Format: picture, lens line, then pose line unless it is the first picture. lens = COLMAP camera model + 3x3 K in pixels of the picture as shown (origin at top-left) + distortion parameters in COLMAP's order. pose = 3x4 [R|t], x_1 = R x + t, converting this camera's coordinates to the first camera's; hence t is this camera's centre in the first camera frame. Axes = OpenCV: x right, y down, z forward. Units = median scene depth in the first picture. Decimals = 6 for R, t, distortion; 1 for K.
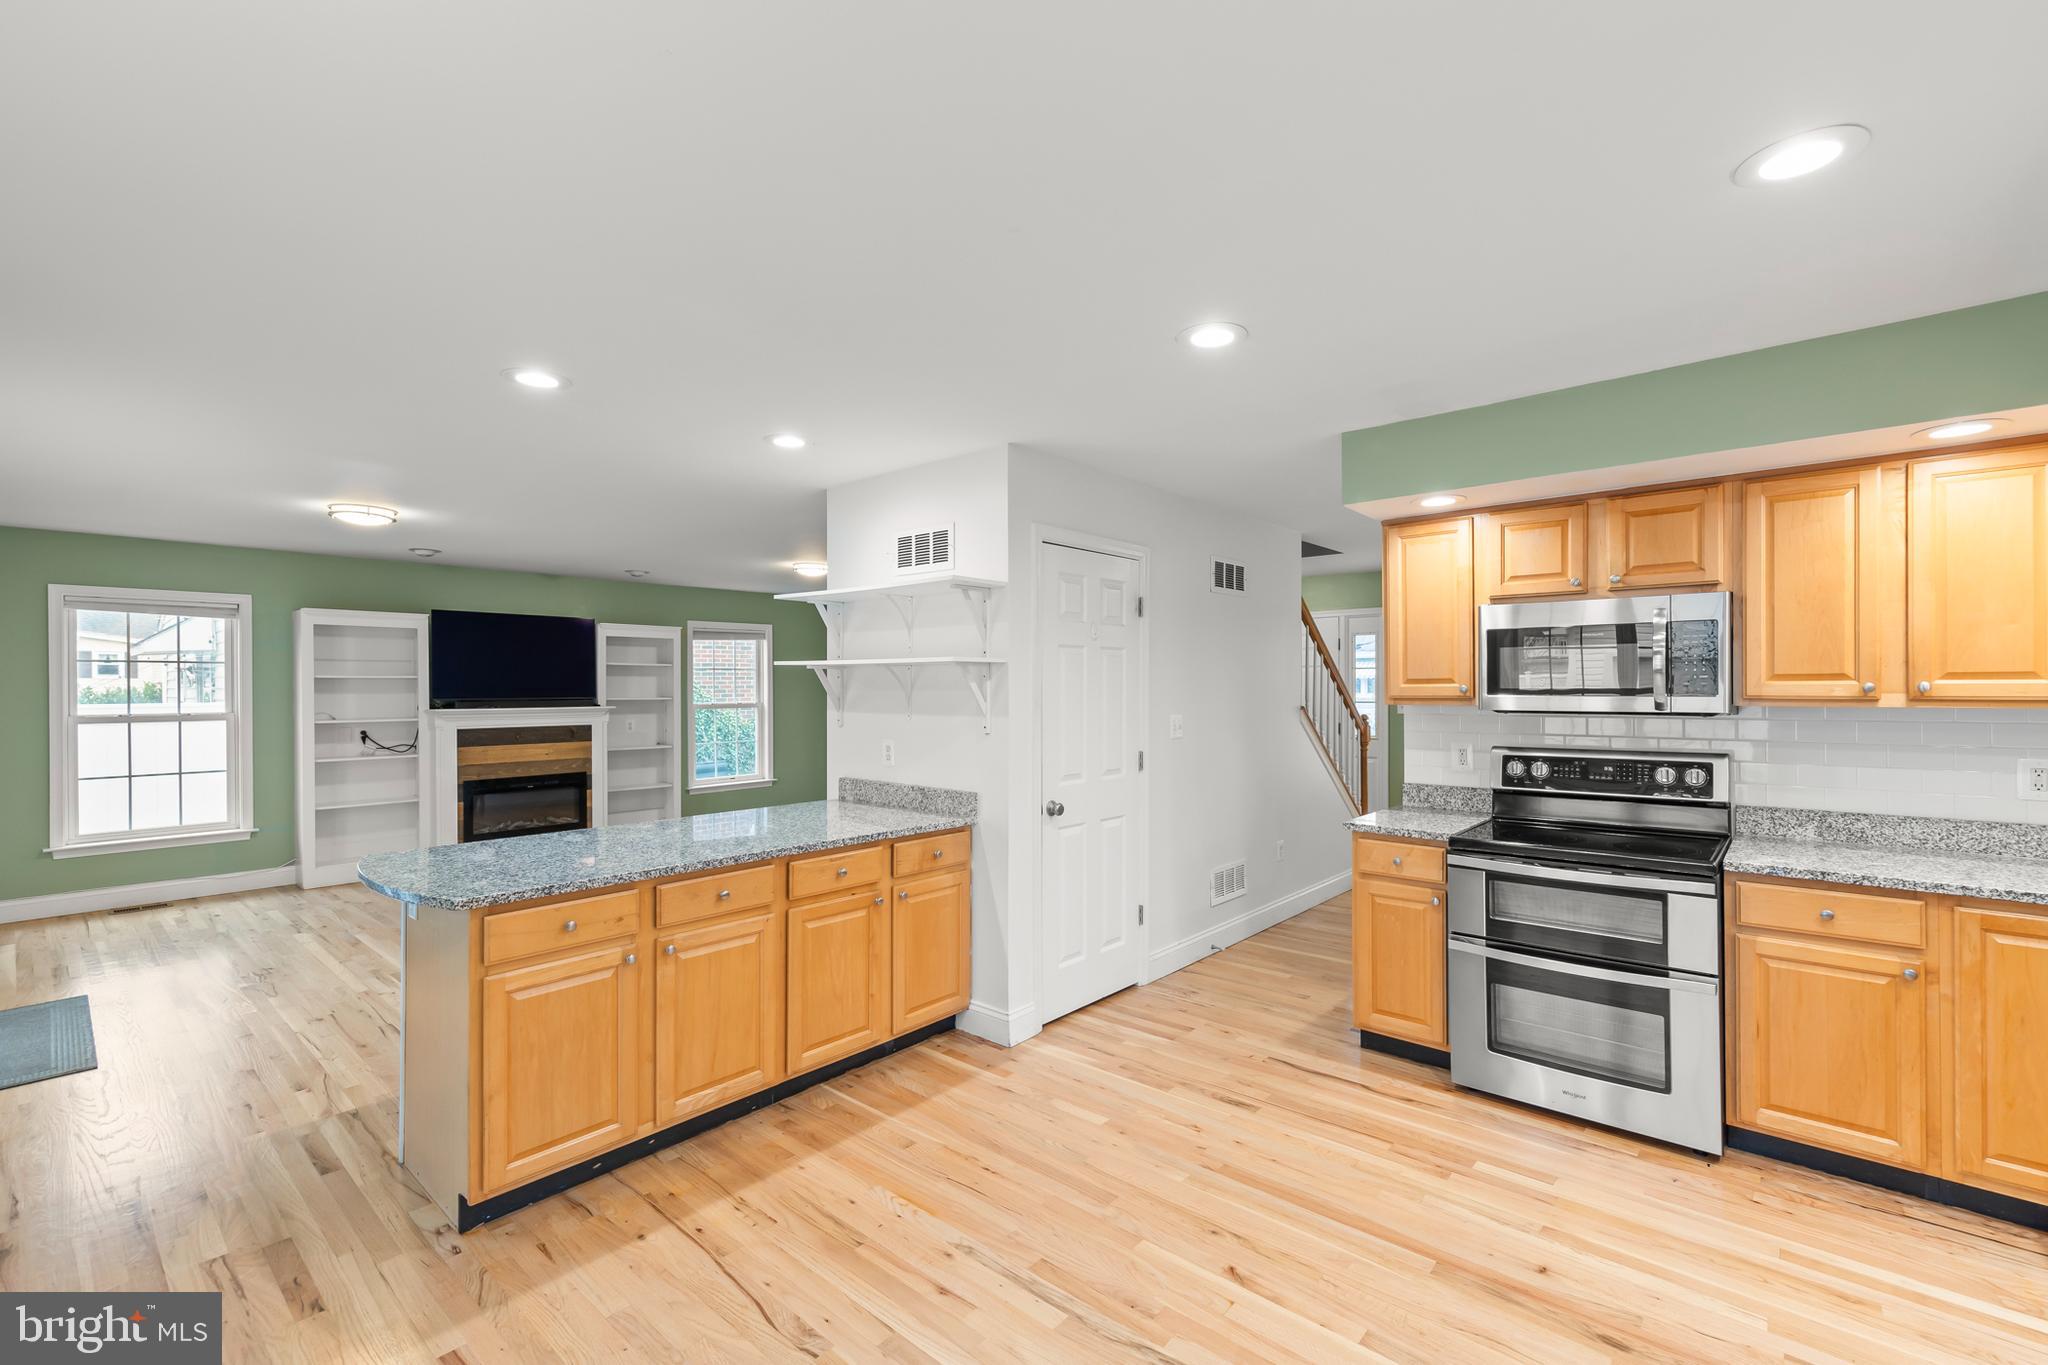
lens RADIAL K [[873.9, 0, 1034.8], [0, 873.9, 685.1], [0, 0, 1]] dist [0.008791, -0.000621]
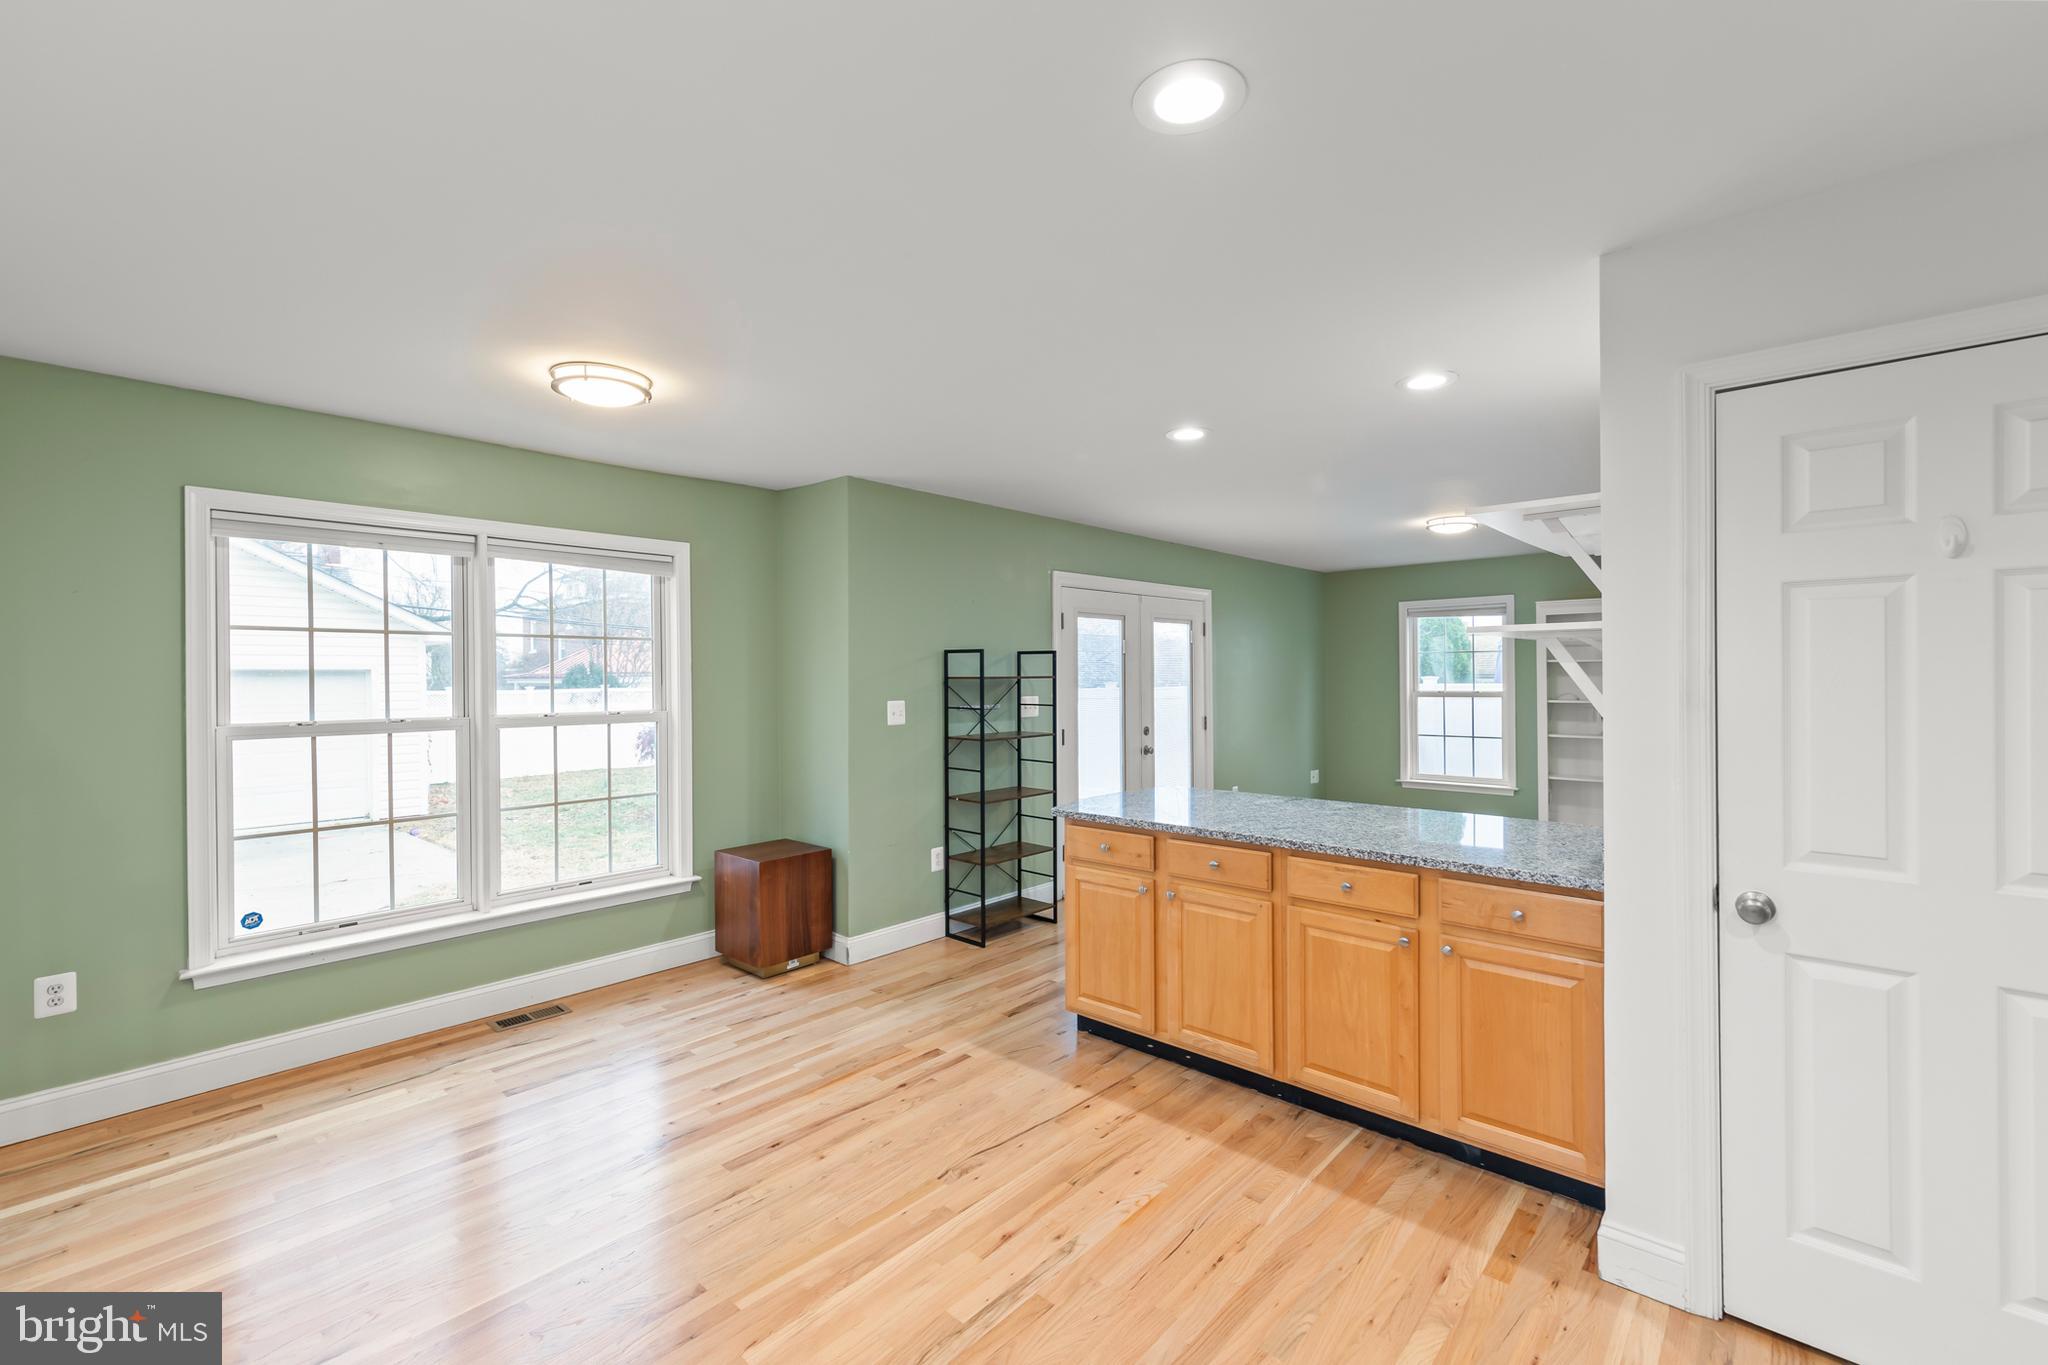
lens RADIAL K [[873.9, 0, 1034.8], [0, 873.9, 685.1], [0, 0, 1]] dist [0.008791, -0.000621]
pose [[-0.023030, 0.012607, -0.999655, 0.714876], [0.008278, 0.999889, 0.012420, 0.002842], [0.999700, -0.007989, -0.023132, 0.795399]]
